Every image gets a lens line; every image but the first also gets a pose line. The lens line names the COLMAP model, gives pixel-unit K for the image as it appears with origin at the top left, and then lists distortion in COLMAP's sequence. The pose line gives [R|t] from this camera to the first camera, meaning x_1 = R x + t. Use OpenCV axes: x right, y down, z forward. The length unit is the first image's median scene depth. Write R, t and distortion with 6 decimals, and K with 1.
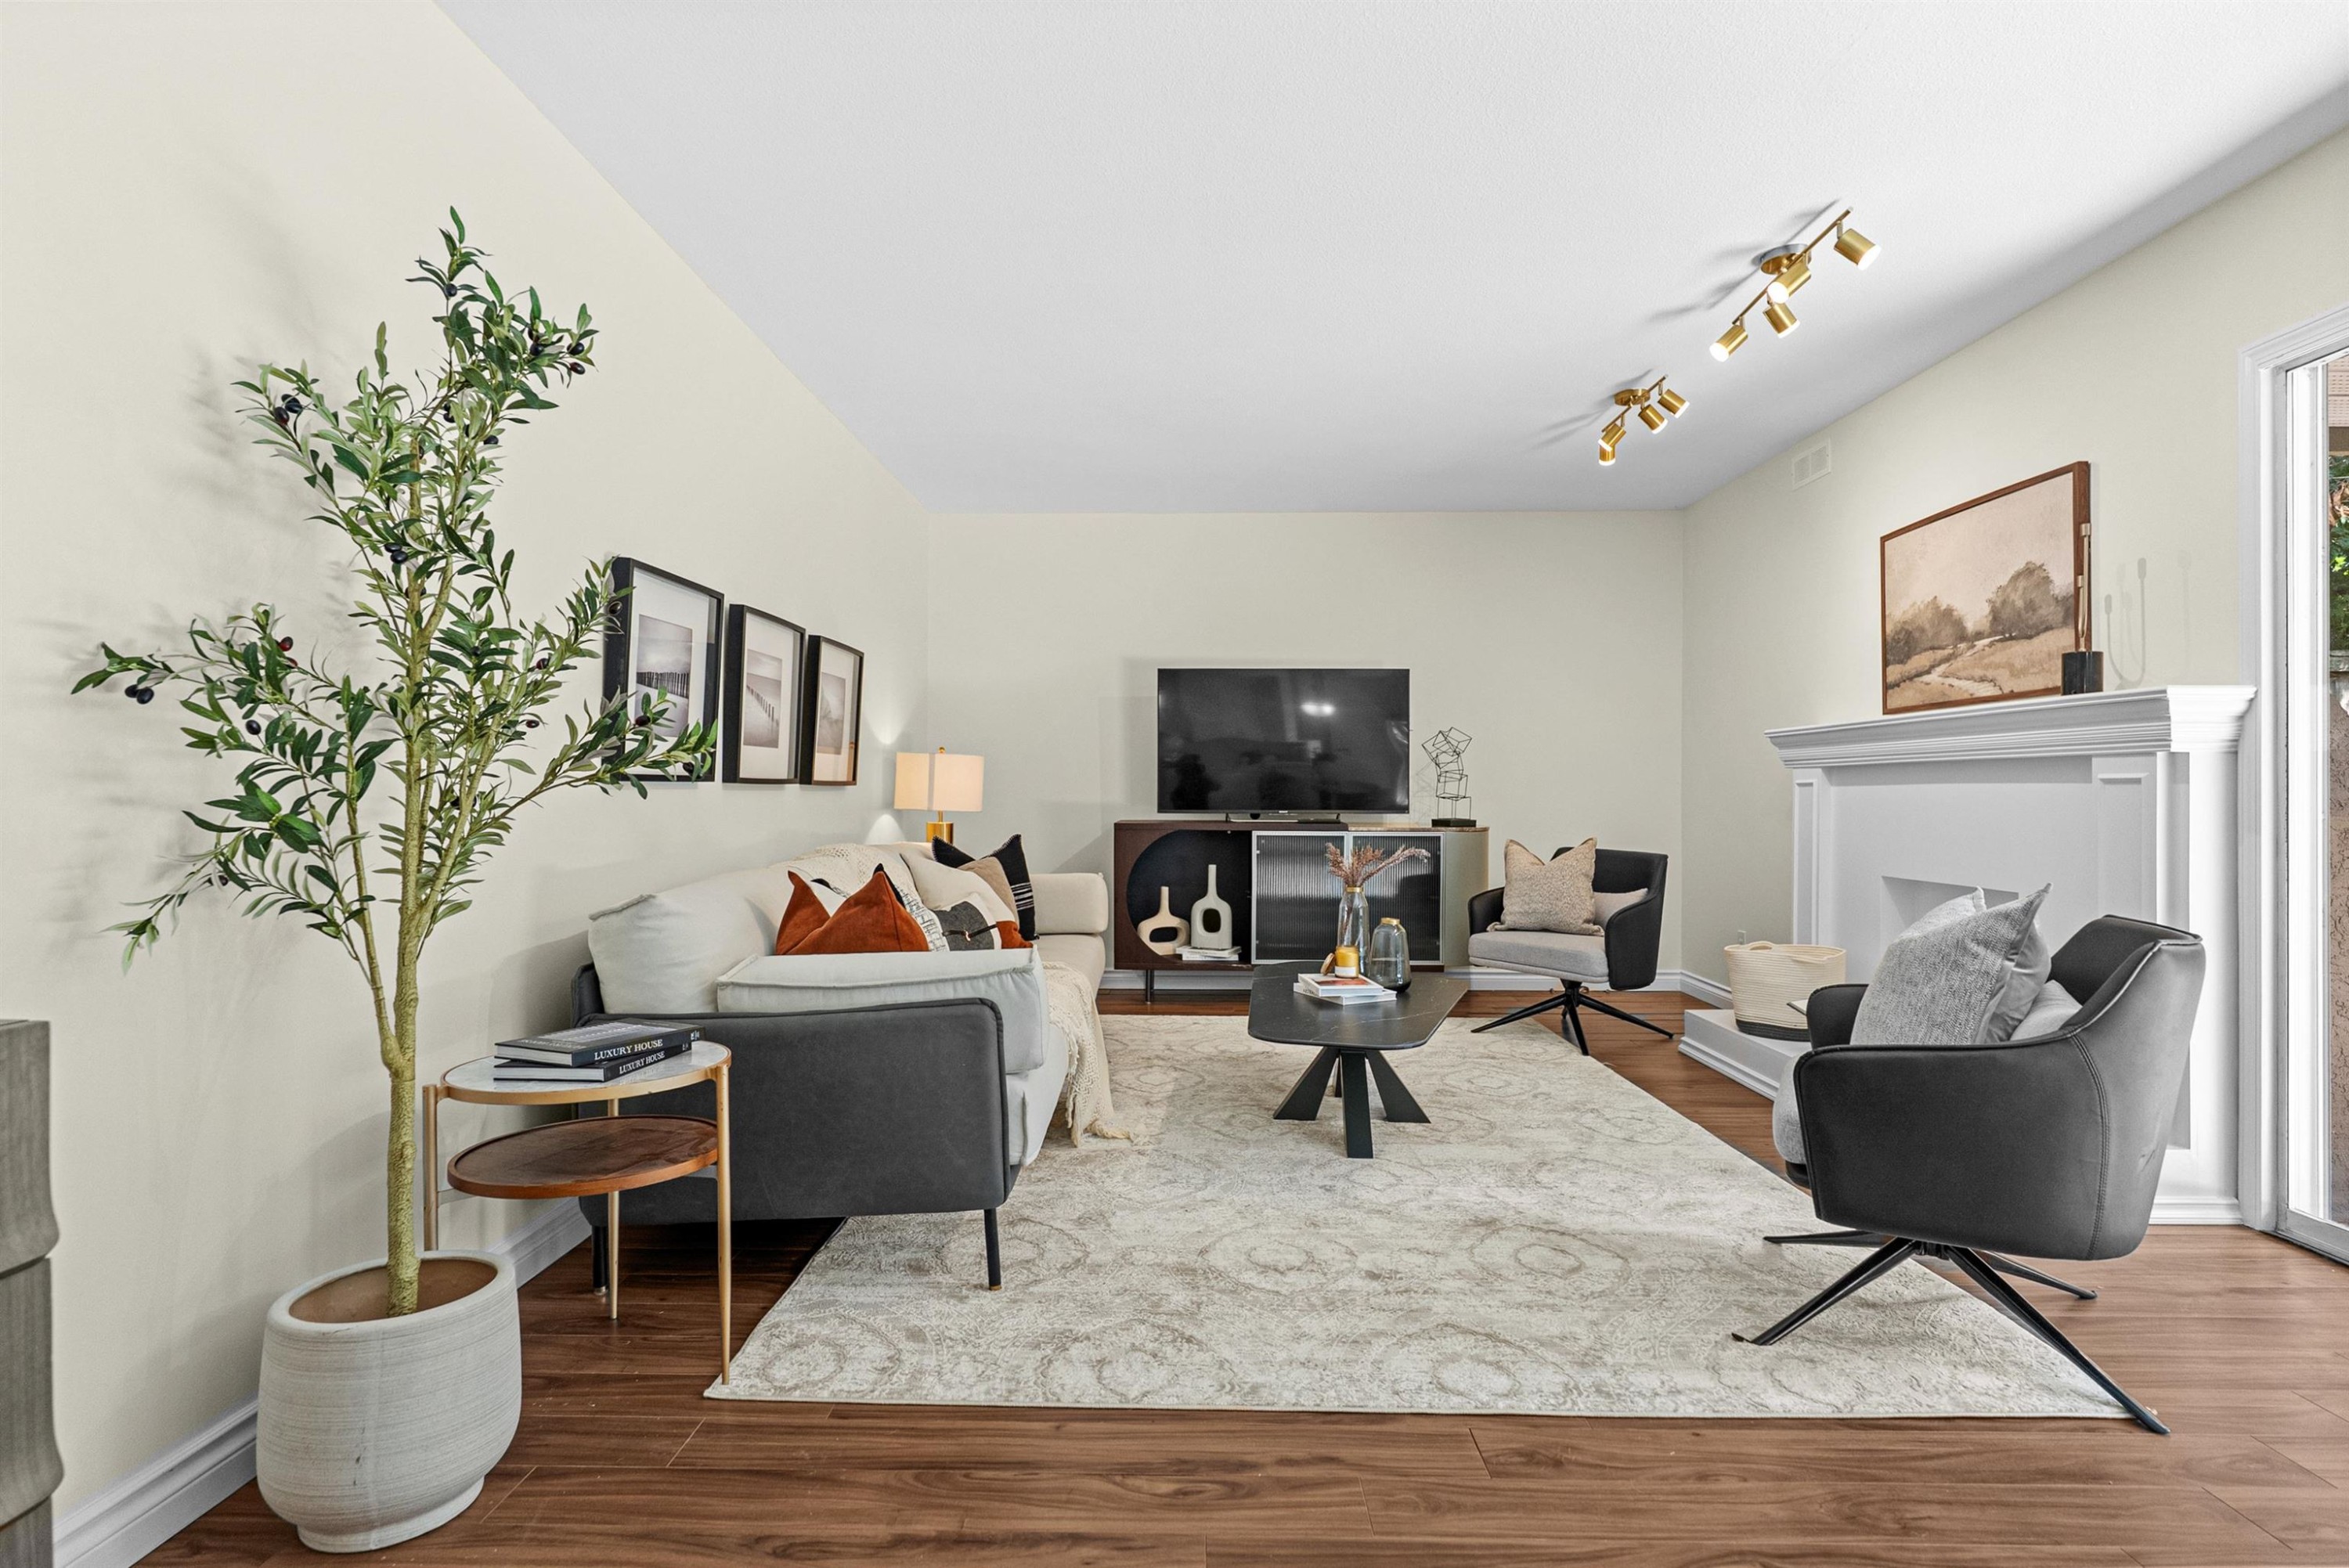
lens RADIAL K [[1093.8, 0, 1178.8], [0, 1093.8, 793.7], [0, 0, 1]] dist [-0.036602, -0.000066]
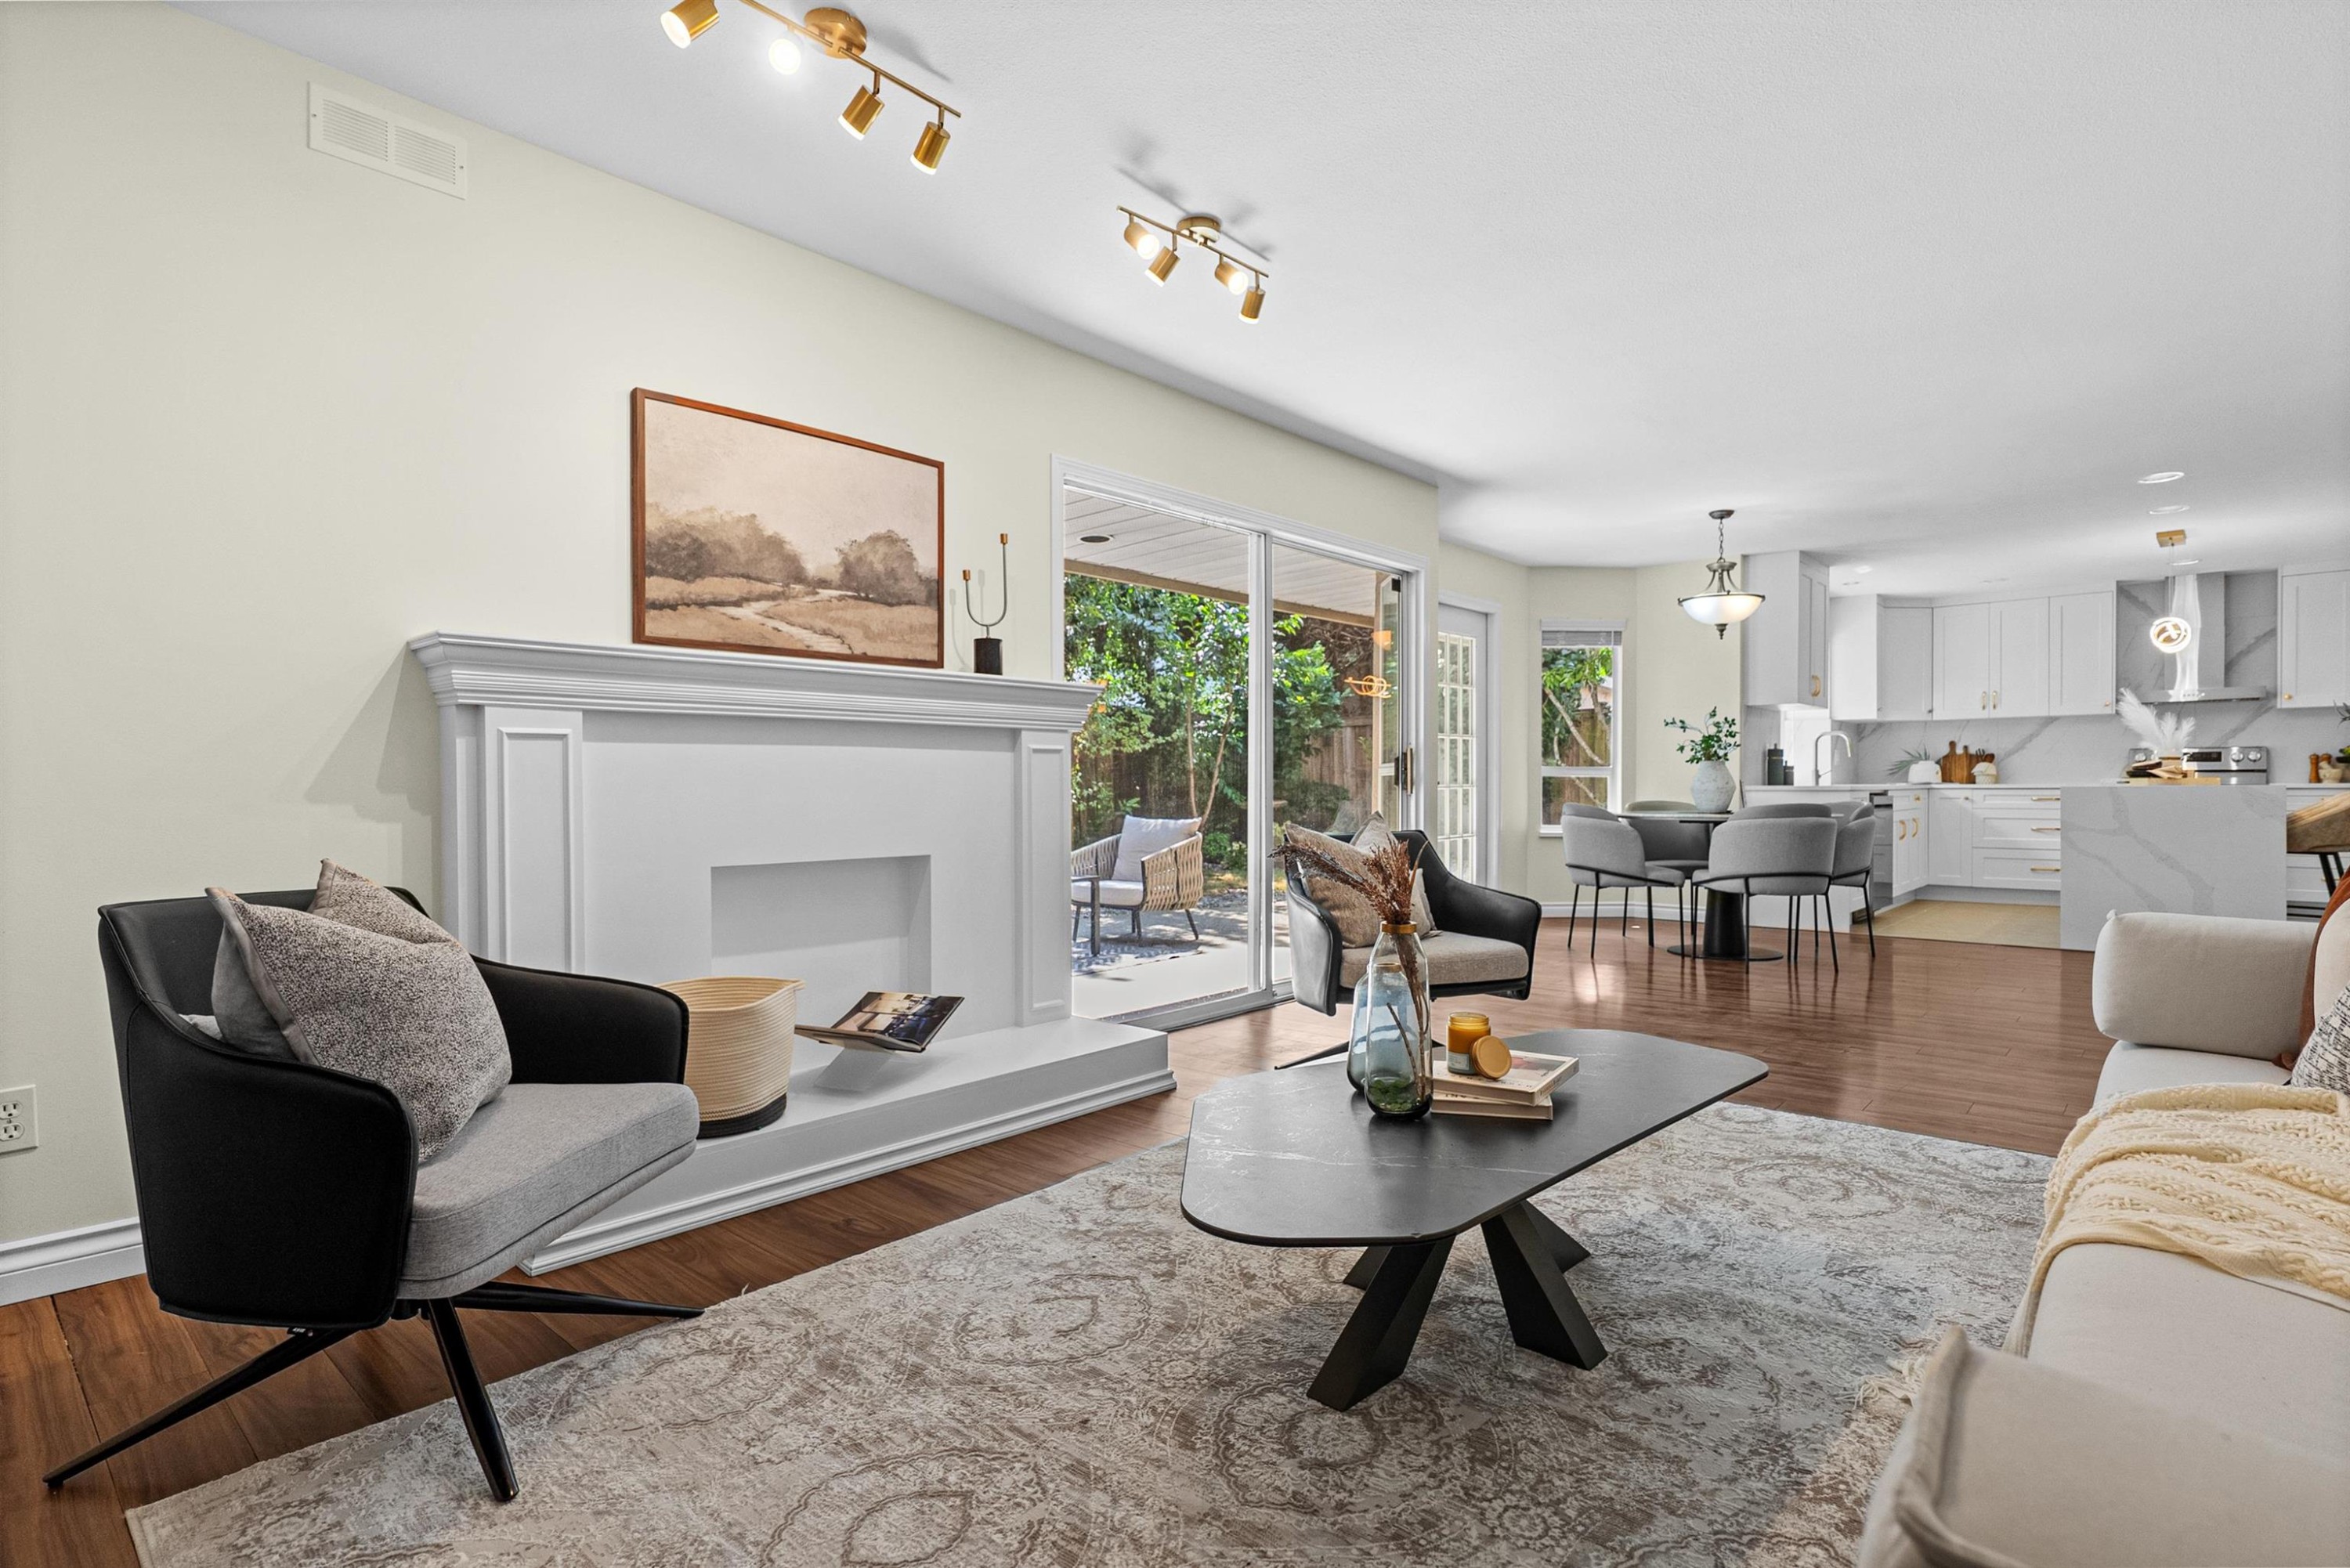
lens RADIAL K [[1094.3, 0, 1179.3], [0, 1094.3, 793.7], [0, 0, 1]] dist [-0.036602, -0.000066]
pose [[-0.739396, -0.012304, 0.673159, -0.098457], [-0.004244, 0.999898, 0.013615, 0.016514], [-0.673258, 0.007210, -0.739373, 1.474939]]
